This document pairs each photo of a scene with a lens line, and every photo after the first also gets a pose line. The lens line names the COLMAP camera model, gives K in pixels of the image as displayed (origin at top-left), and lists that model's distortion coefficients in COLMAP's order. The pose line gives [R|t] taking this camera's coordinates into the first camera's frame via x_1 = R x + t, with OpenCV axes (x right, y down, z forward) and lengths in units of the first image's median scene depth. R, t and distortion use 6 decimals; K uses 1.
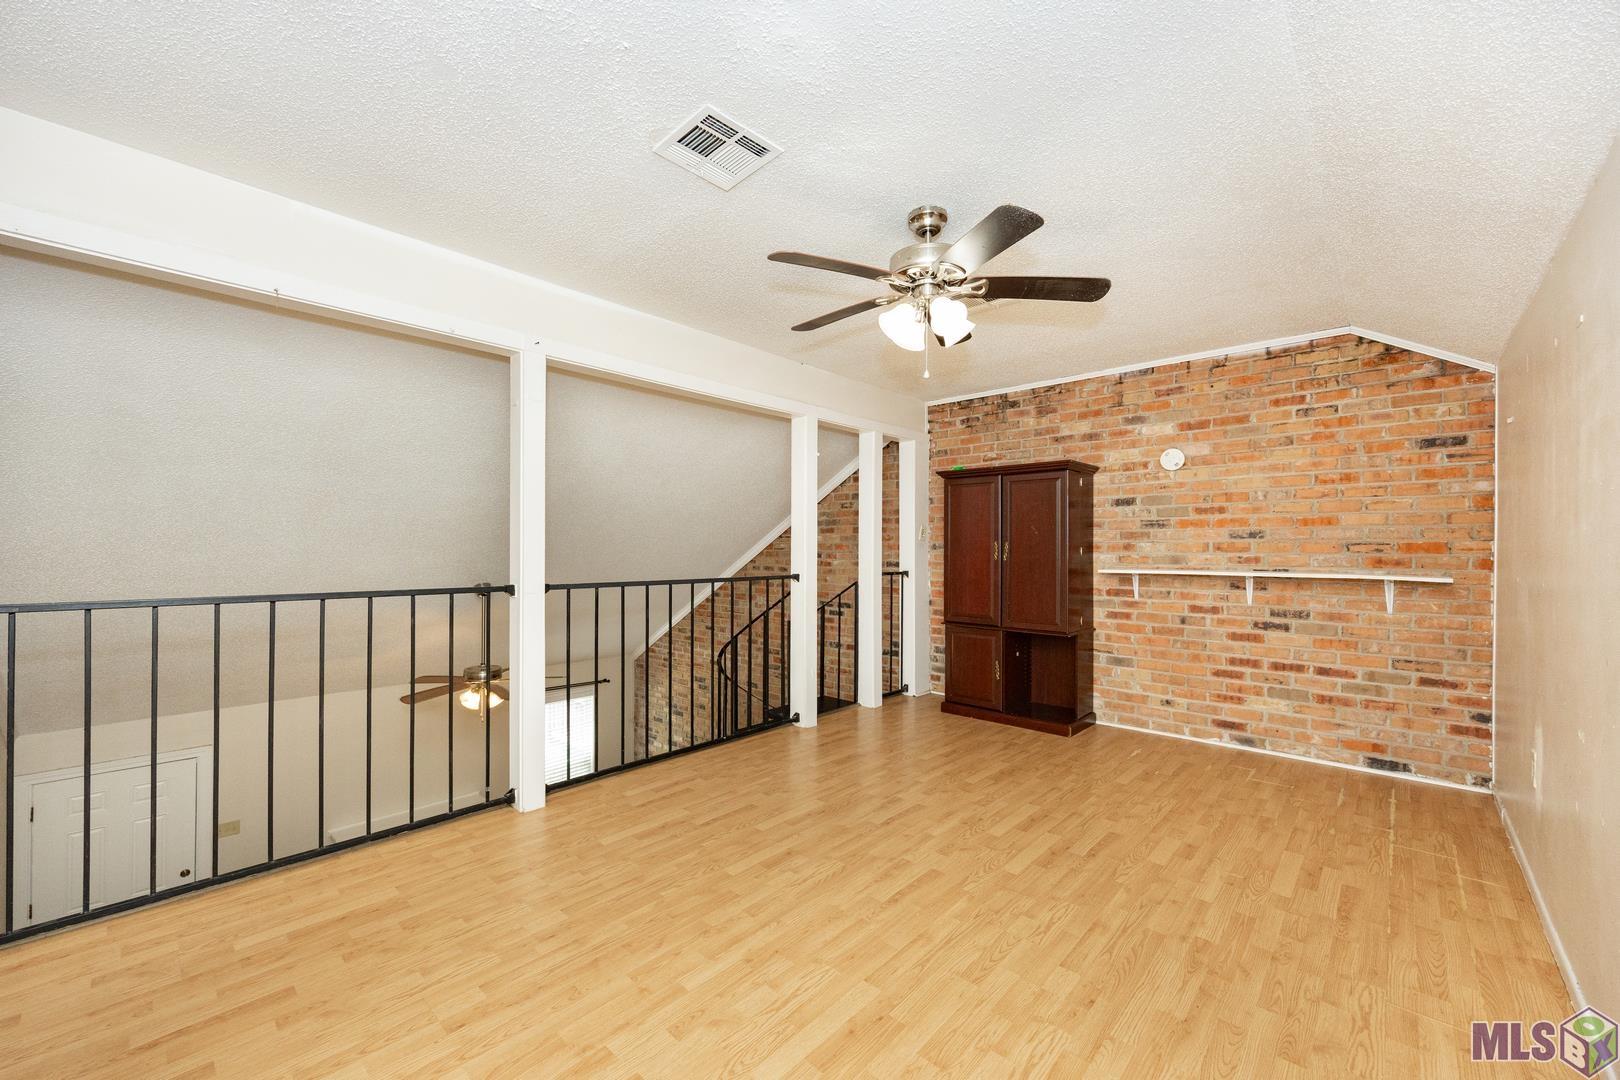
lens RADIAL K [[620.3, 0, 792.8], [0, 620.3, 545.7], [0, 0, 1]] dist [-0.002700, 0.000351]
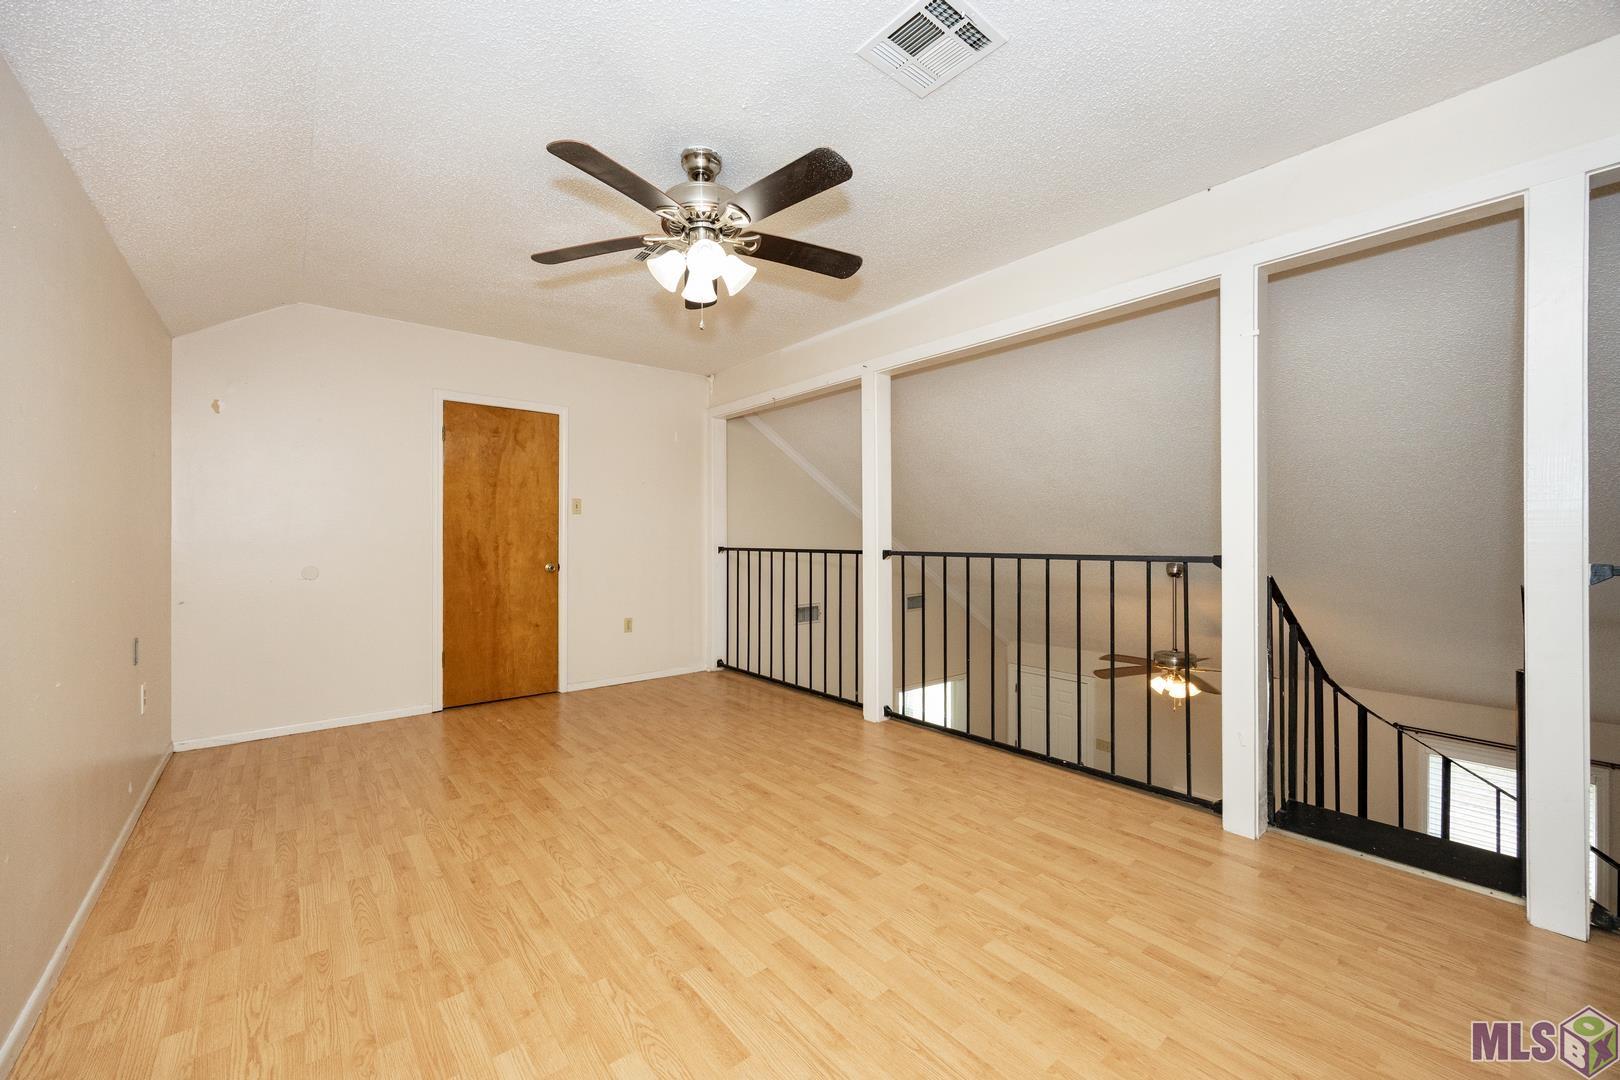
lens RADIAL K [[620.3, 0, 794.0], [0, 620.3, 542.0], [0, 0, 1]] dist [-0.002700, 0.000351]
pose [[-0.113586, -0.000545, -0.993528, 0.941565], [0.011017, 0.999938, -0.001808, 0.047874], [0.993467, -0.011151, -0.113573, 1.029924]]
